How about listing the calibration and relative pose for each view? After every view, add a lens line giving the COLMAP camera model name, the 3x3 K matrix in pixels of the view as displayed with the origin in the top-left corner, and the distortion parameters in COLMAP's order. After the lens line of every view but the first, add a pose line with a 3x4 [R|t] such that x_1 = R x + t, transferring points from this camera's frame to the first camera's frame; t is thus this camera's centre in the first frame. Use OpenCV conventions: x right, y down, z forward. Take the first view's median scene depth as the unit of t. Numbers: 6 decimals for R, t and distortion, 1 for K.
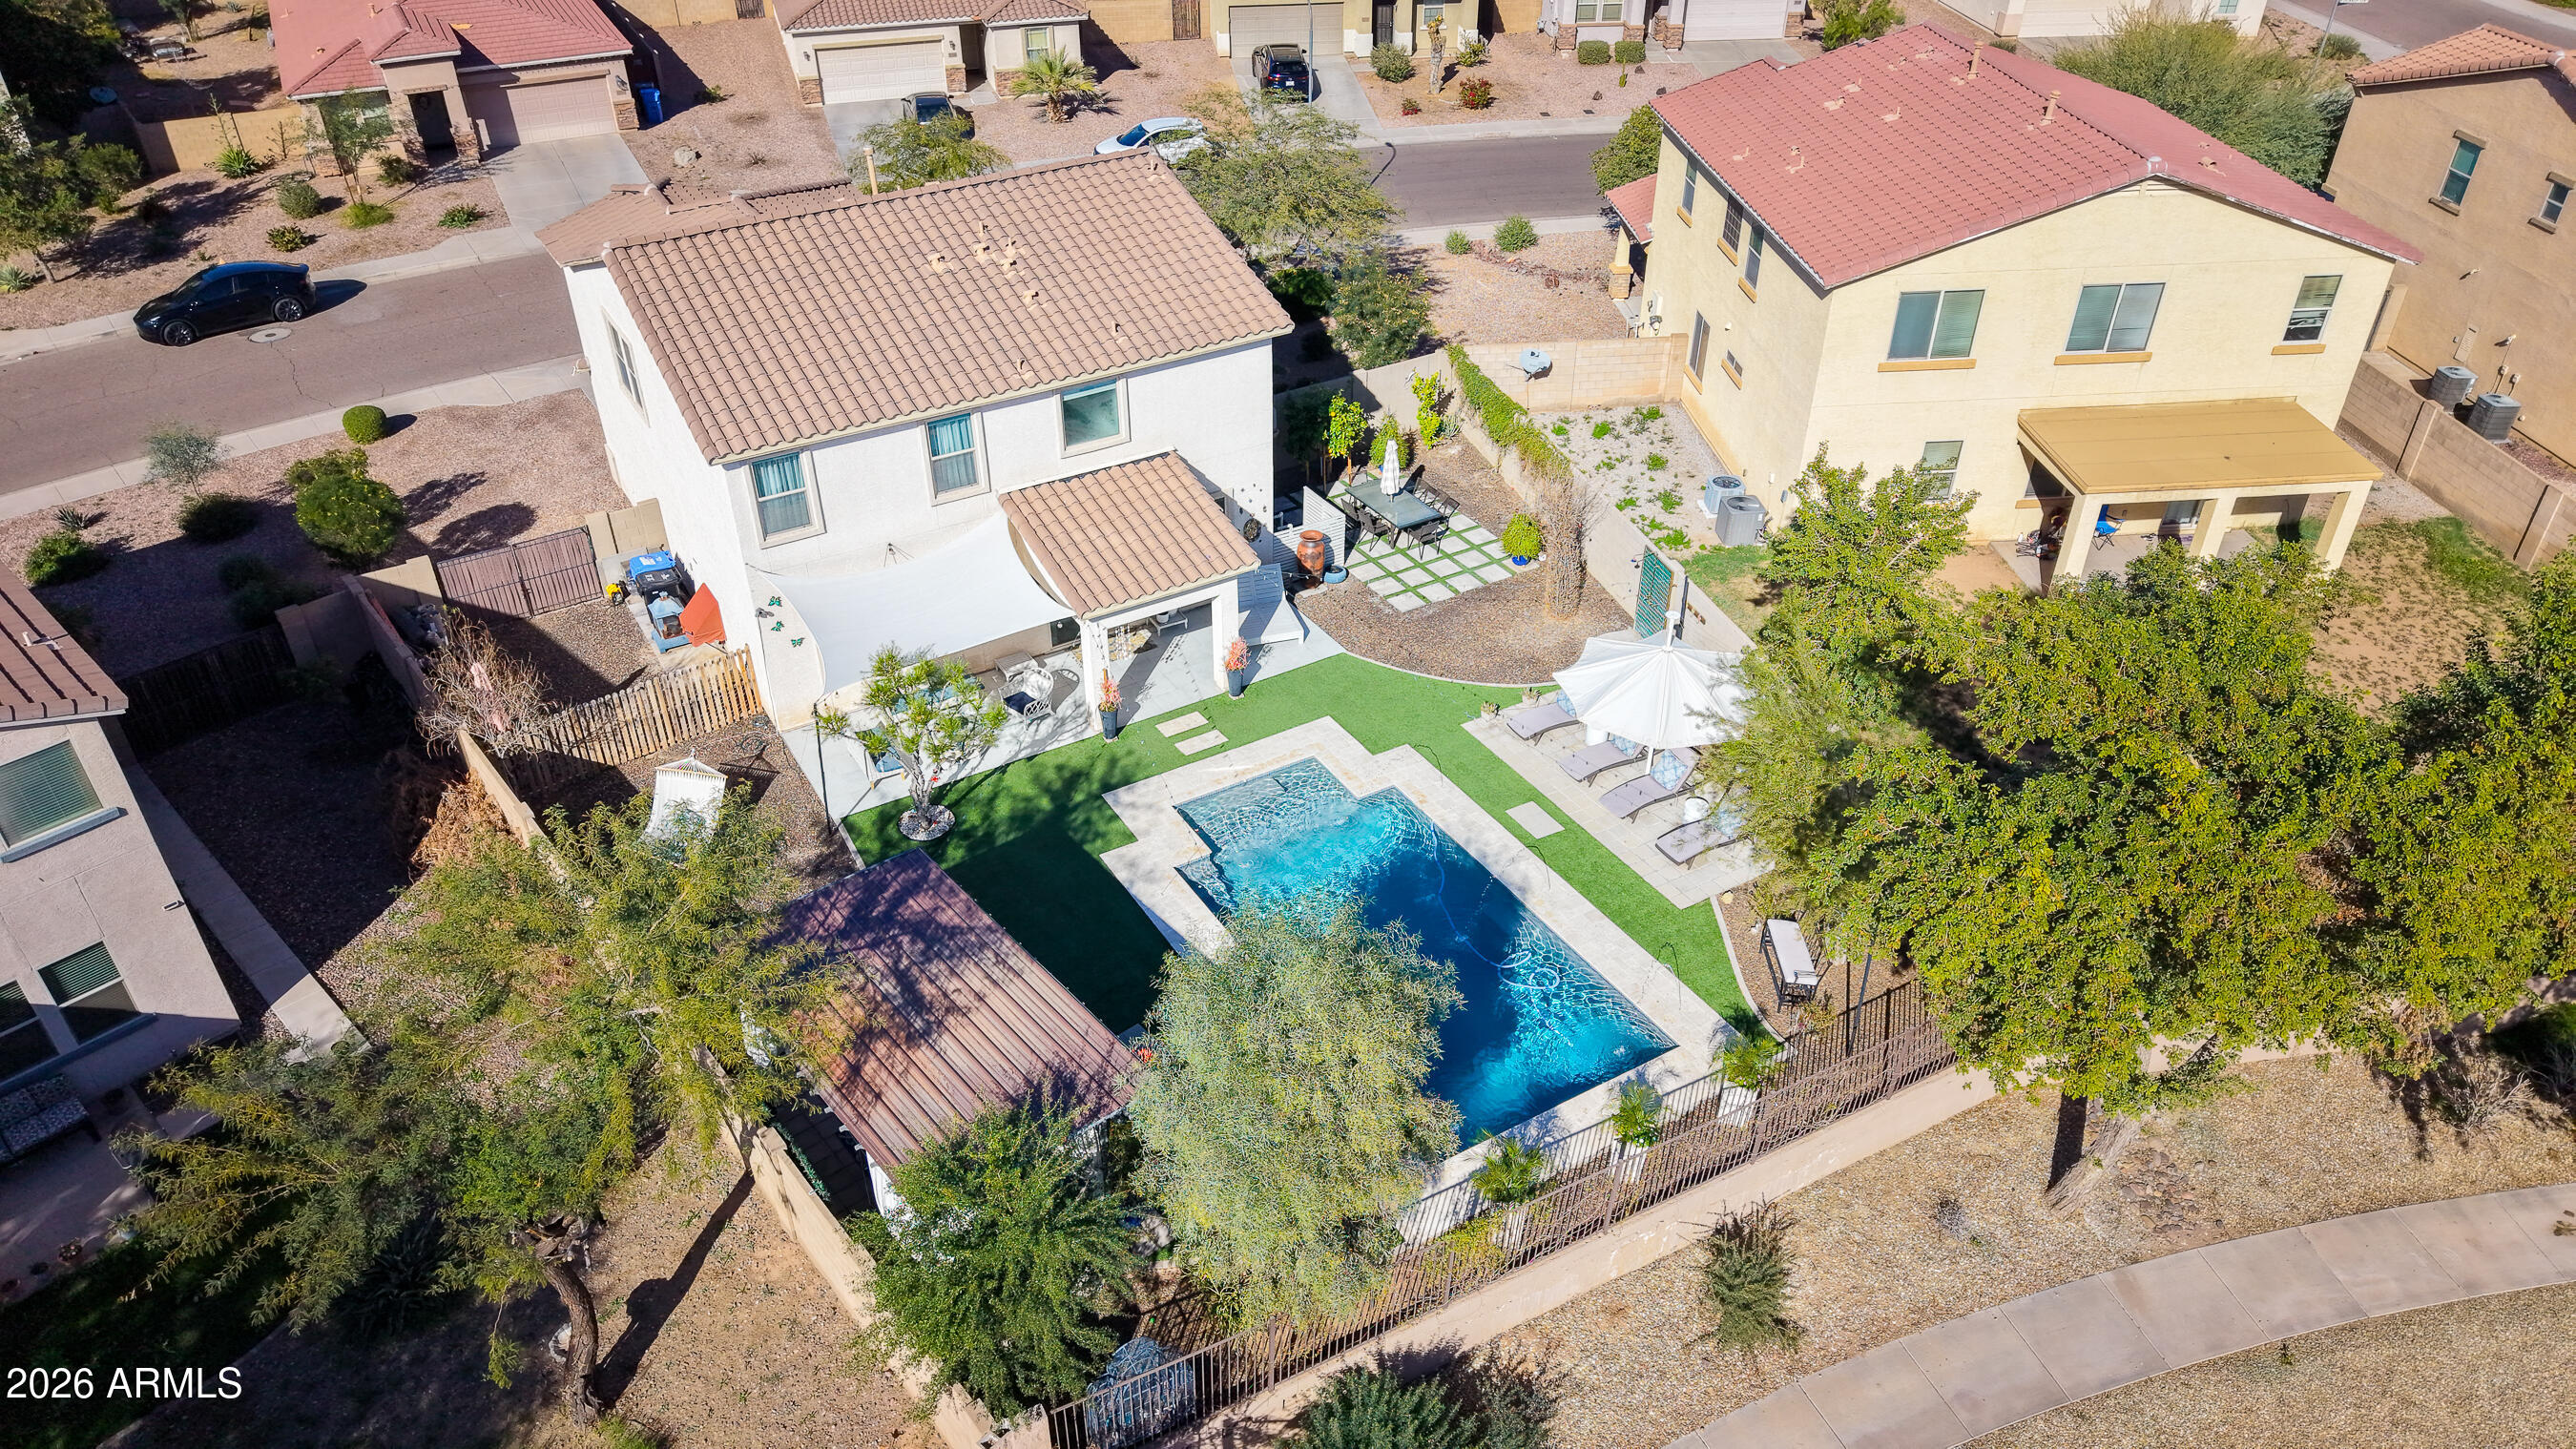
lens RADIAL K [[1717.6, 0, 1294.5], [0, 1717.6, 735.5], [0, 0, 1]] dist [0.007266, -0.004145]
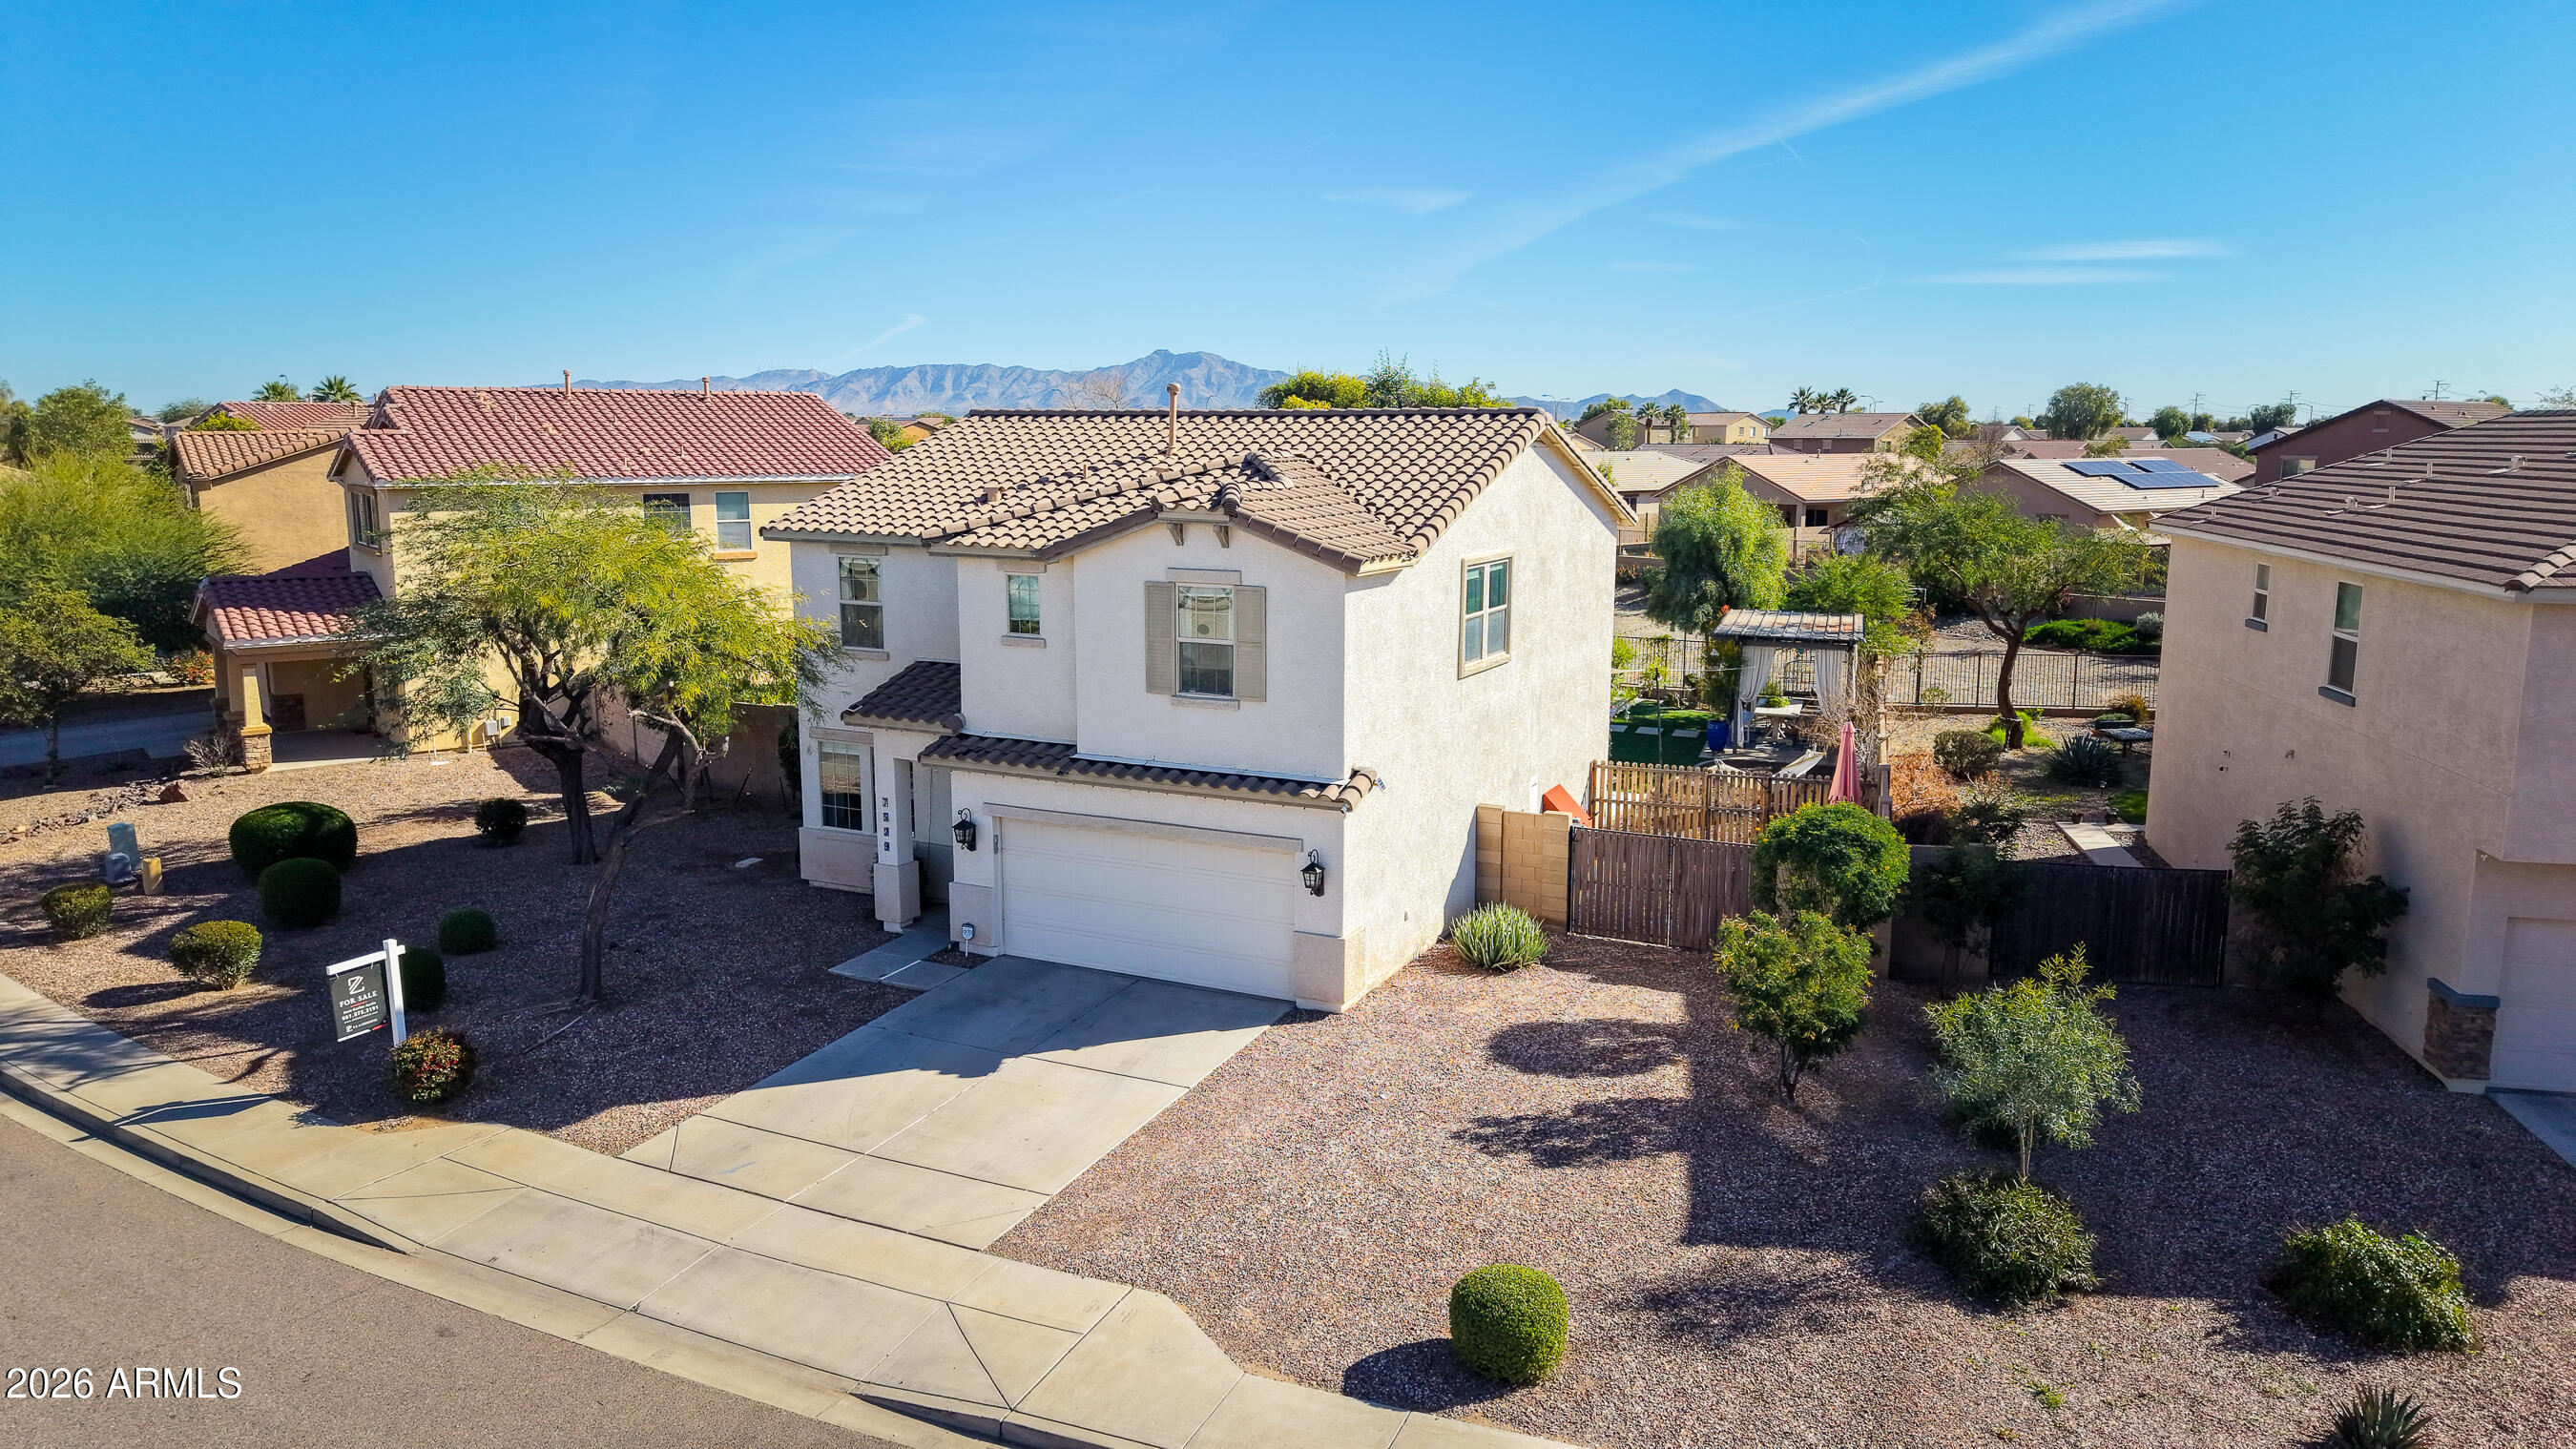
lens RADIAL K [[1728.9, 0, 1282.7], [0, 1728.9, 727.2], [0, 0, 1]] dist [0.019969, -0.022605]
pose [[-0.525762, -0.147074, 0.837821, -0.993940], [0.480008, 0.761842, 0.434959, -0.557151], [-0.702258, 0.630845, -0.329951, 1.354177]]
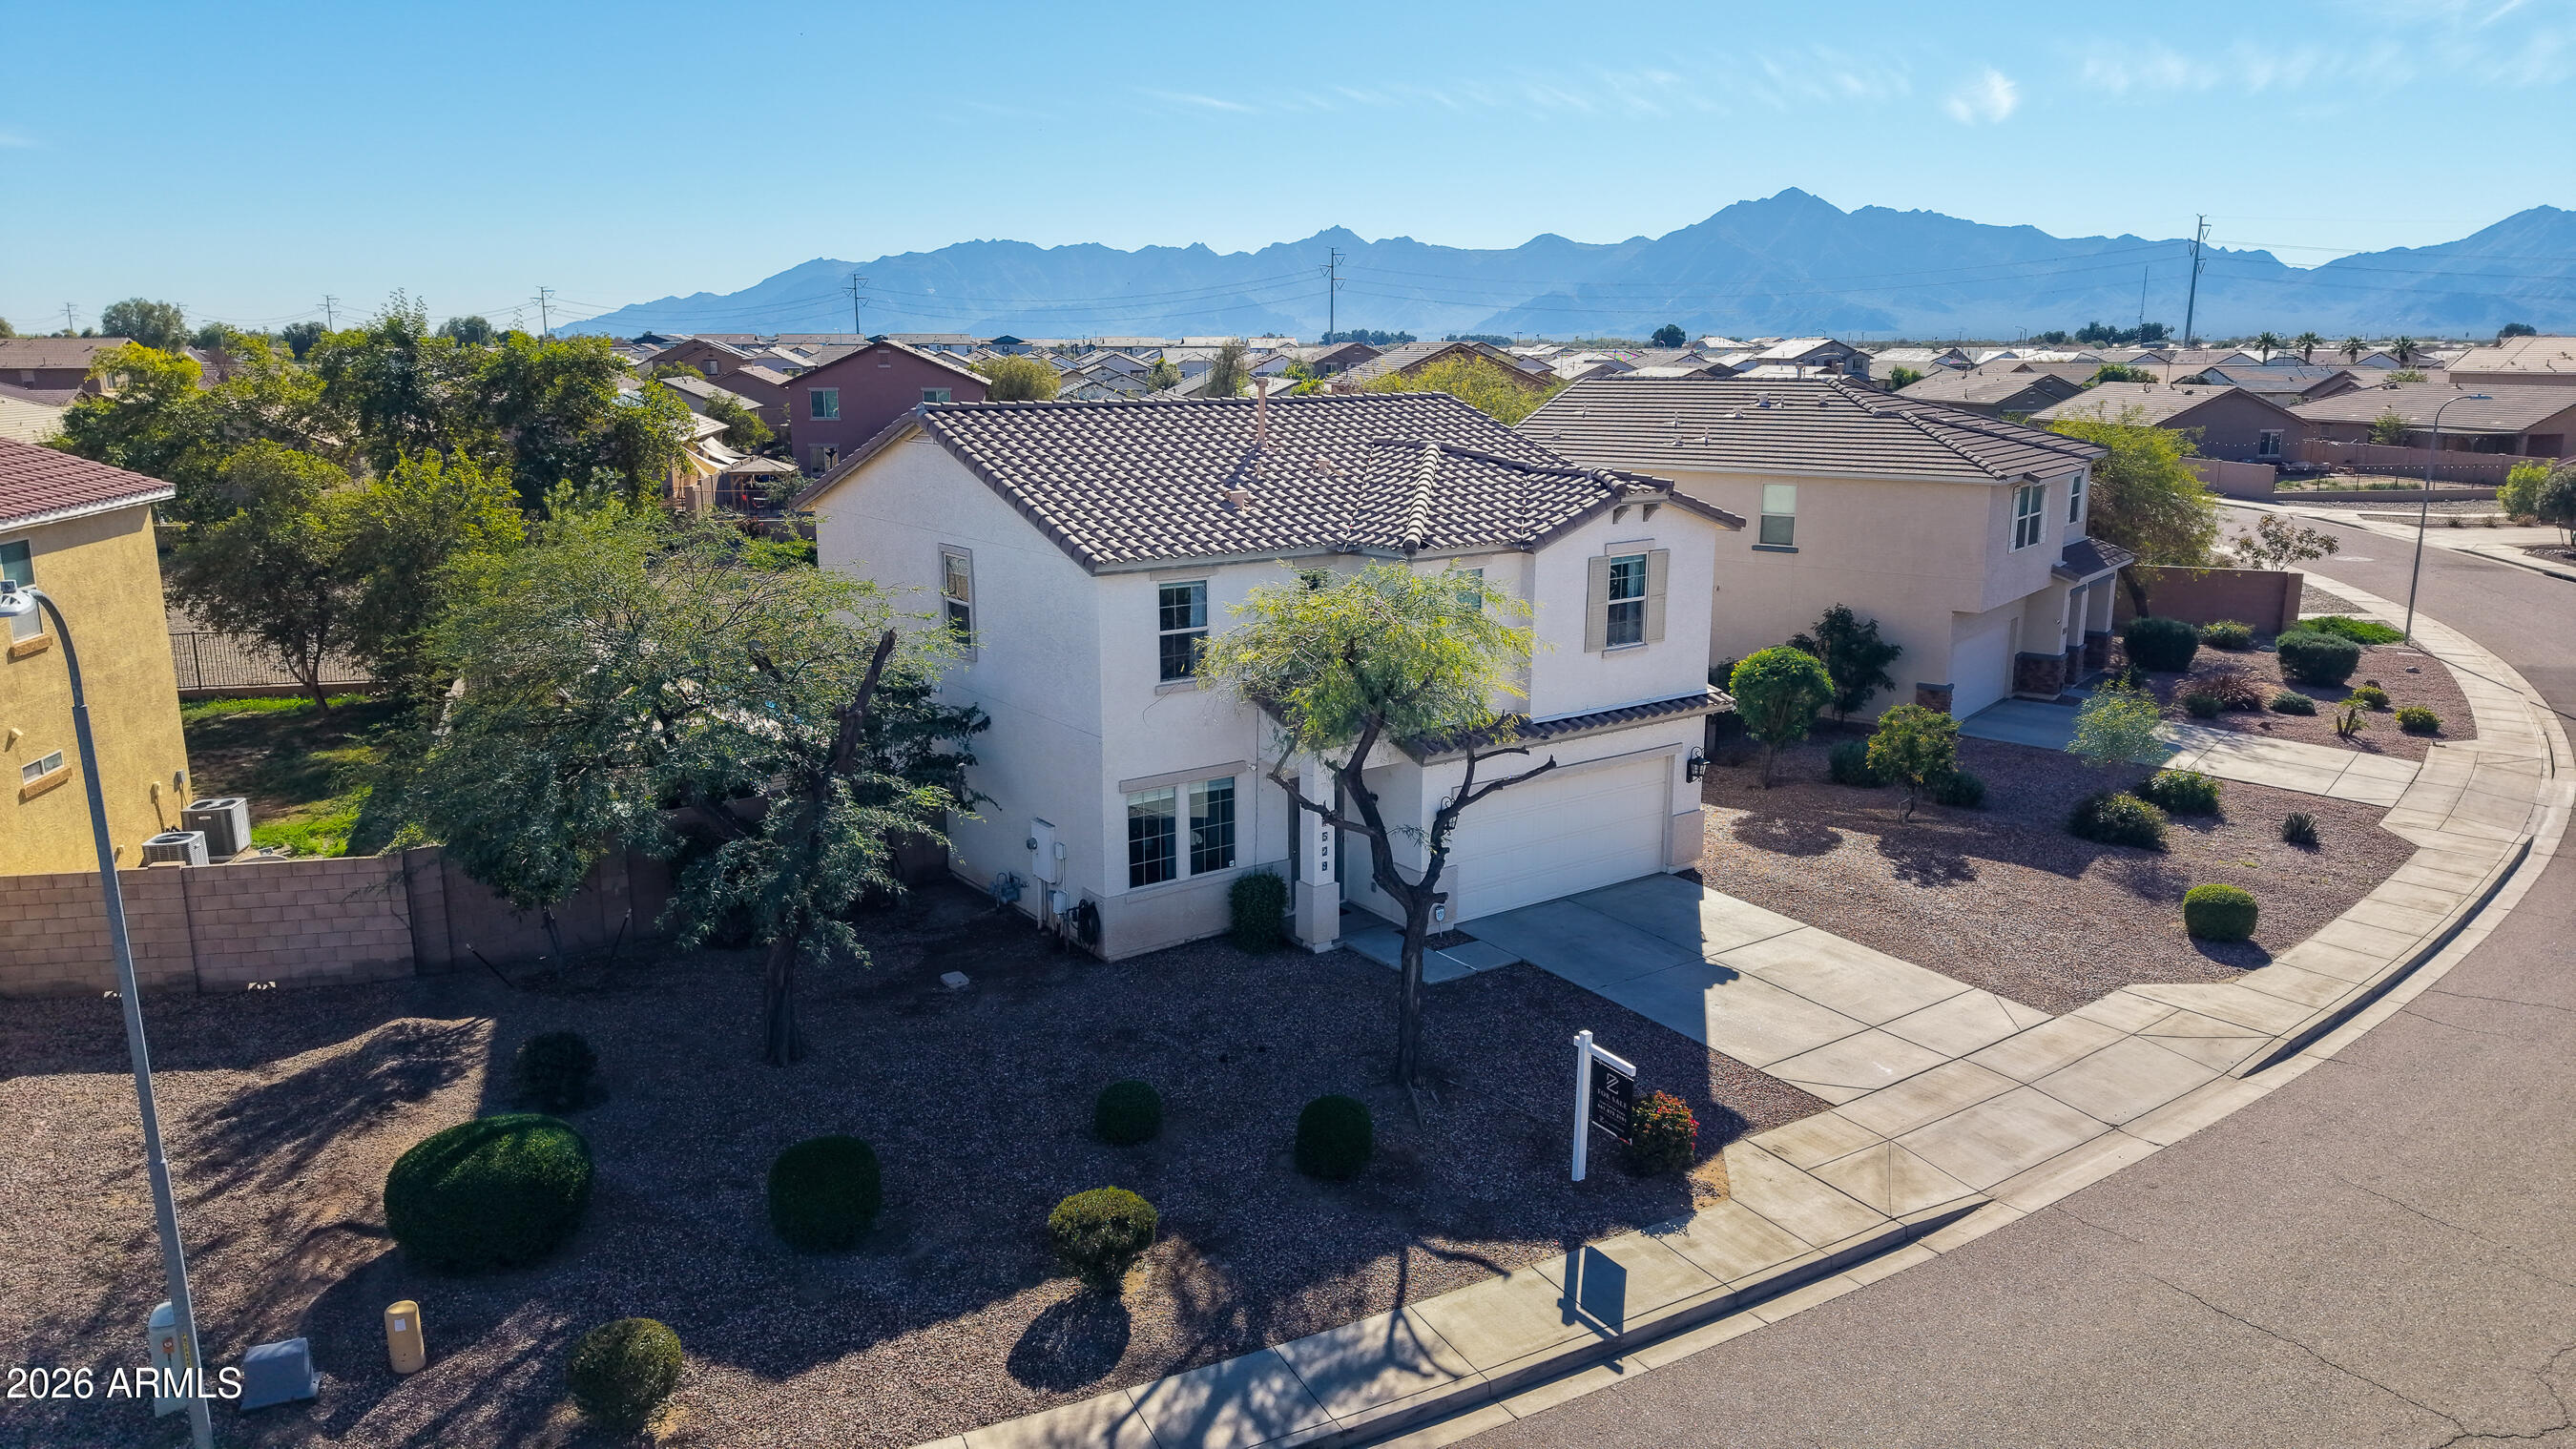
lens RADIAL K [[1728.9, 0, 1282.7], [0, 1728.9, 727.2], [0, 0, 1]] dist [0.019969, -0.022605]
pose [[-0.997349, 0.015821, -0.071029, -0.197826], [-0.041292, 0.680677, 0.731419, -0.852265], [0.059920, 0.732413, -0.678219, 1.717478]]
